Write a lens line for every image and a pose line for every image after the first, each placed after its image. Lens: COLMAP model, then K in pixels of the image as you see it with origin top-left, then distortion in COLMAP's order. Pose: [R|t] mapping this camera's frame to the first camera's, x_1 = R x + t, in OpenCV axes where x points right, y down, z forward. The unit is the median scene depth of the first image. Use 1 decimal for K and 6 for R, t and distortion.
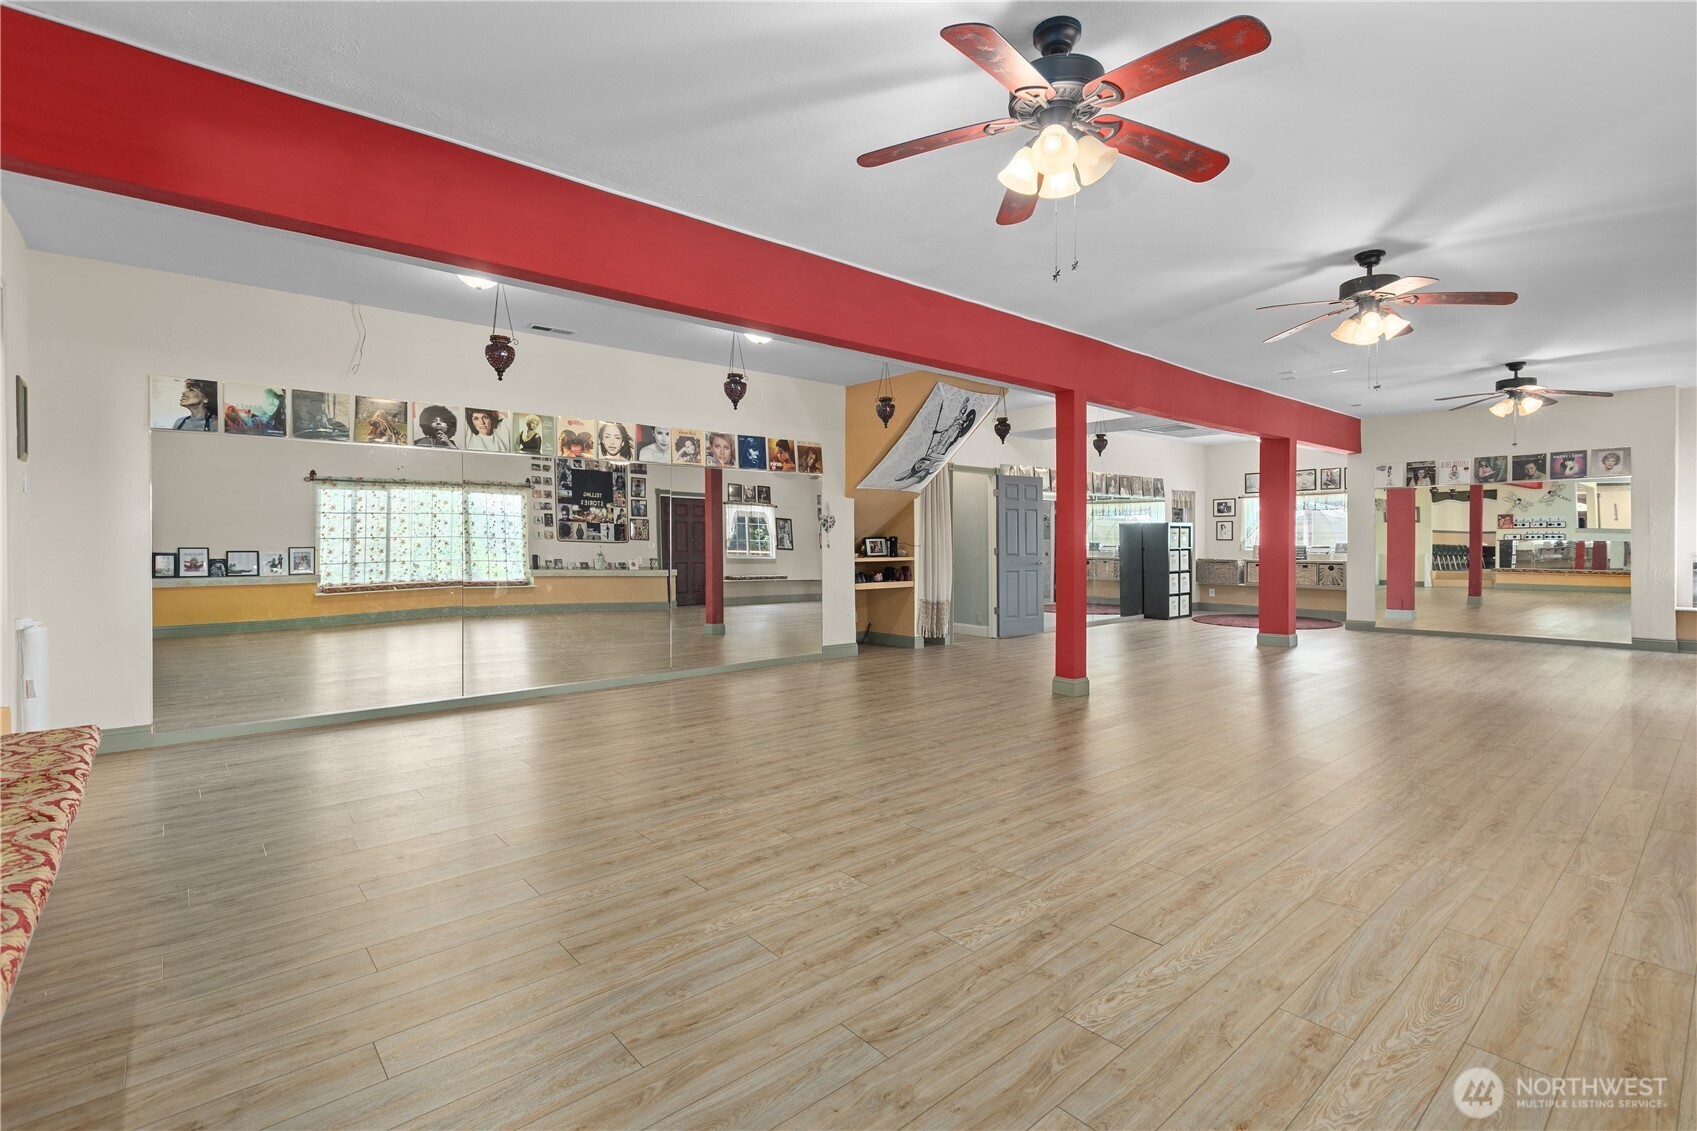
lens RADIAL K [[768.6, 0, 850.3], [0, 768.6, 556.4], [0, 0, 1]] dist [0.001230, -0.000364]
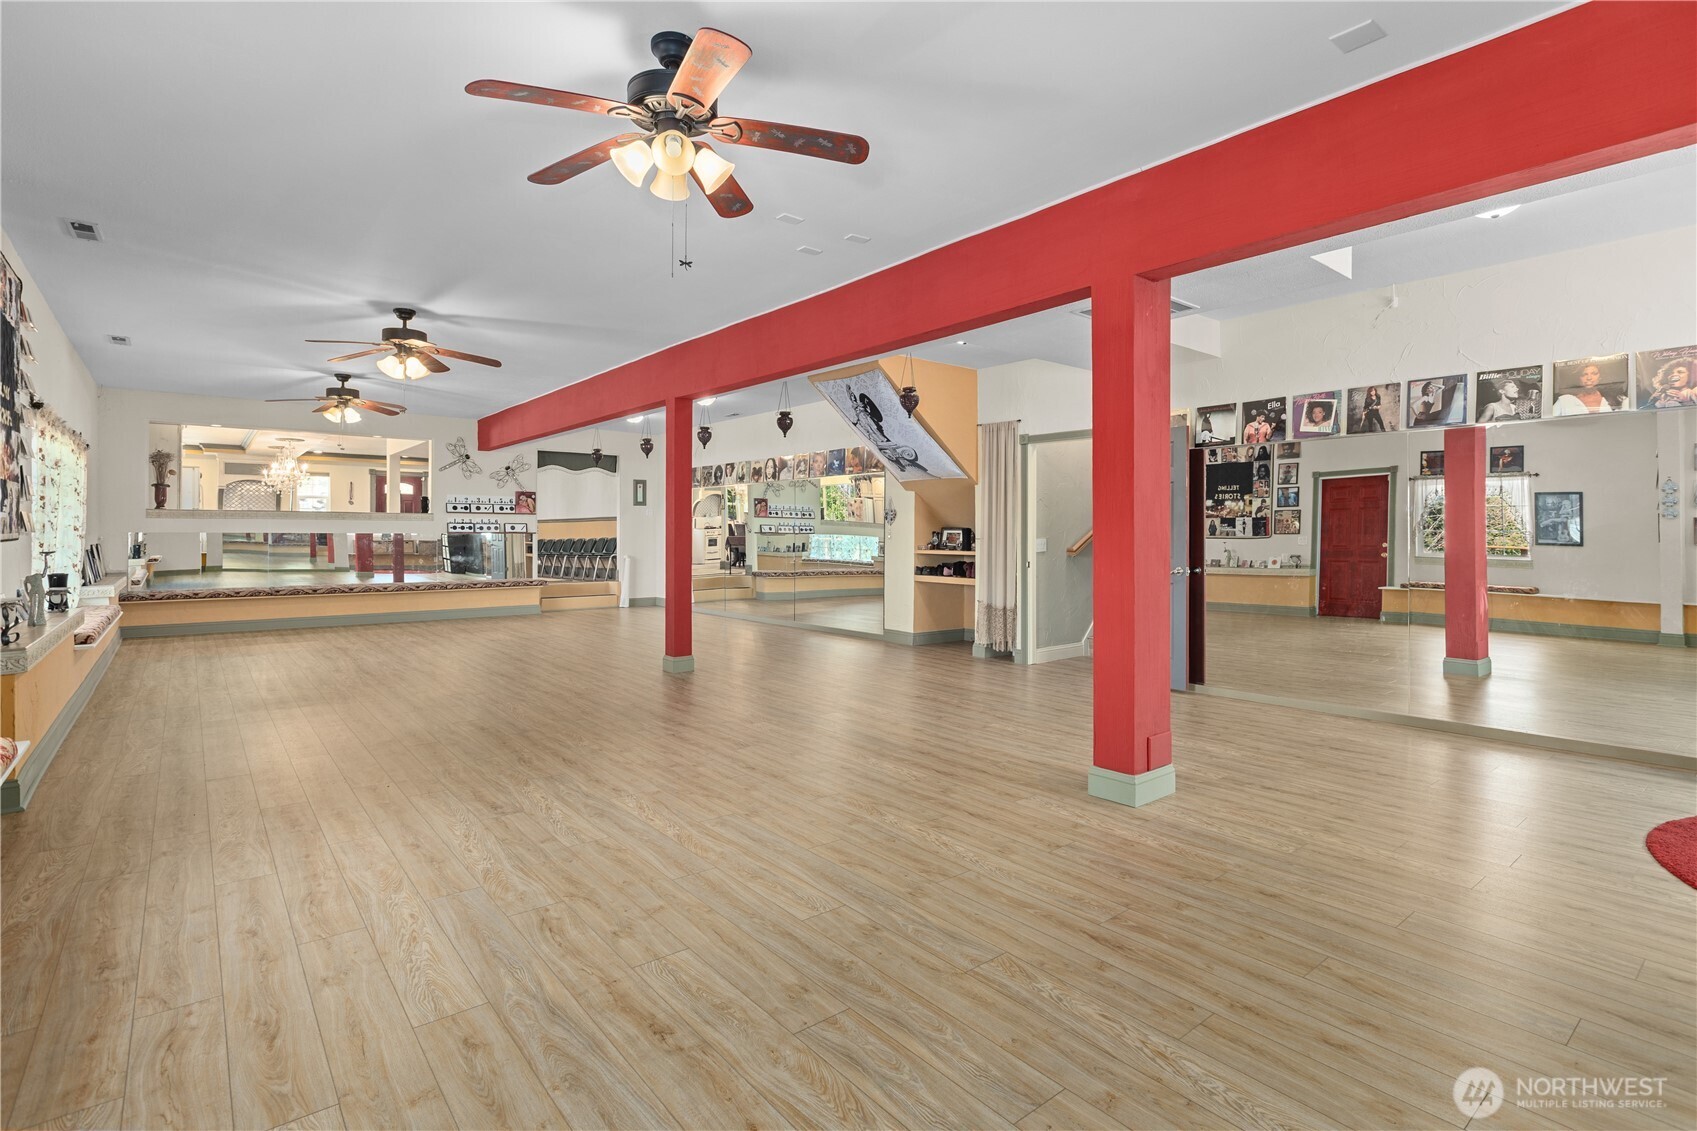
lens RADIAL K [[799.1, 0, 846.9], [0, 799.1, 550.3], [0, 0, 1]] dist [-0.000323, -0.001674]
pose [[0.004148, 0.017786, -0.999833, 0.998954], [-0.027349, 0.999470, 0.017667, -0.013069], [0.999617, 0.027272, 0.004632, 0.858094]]
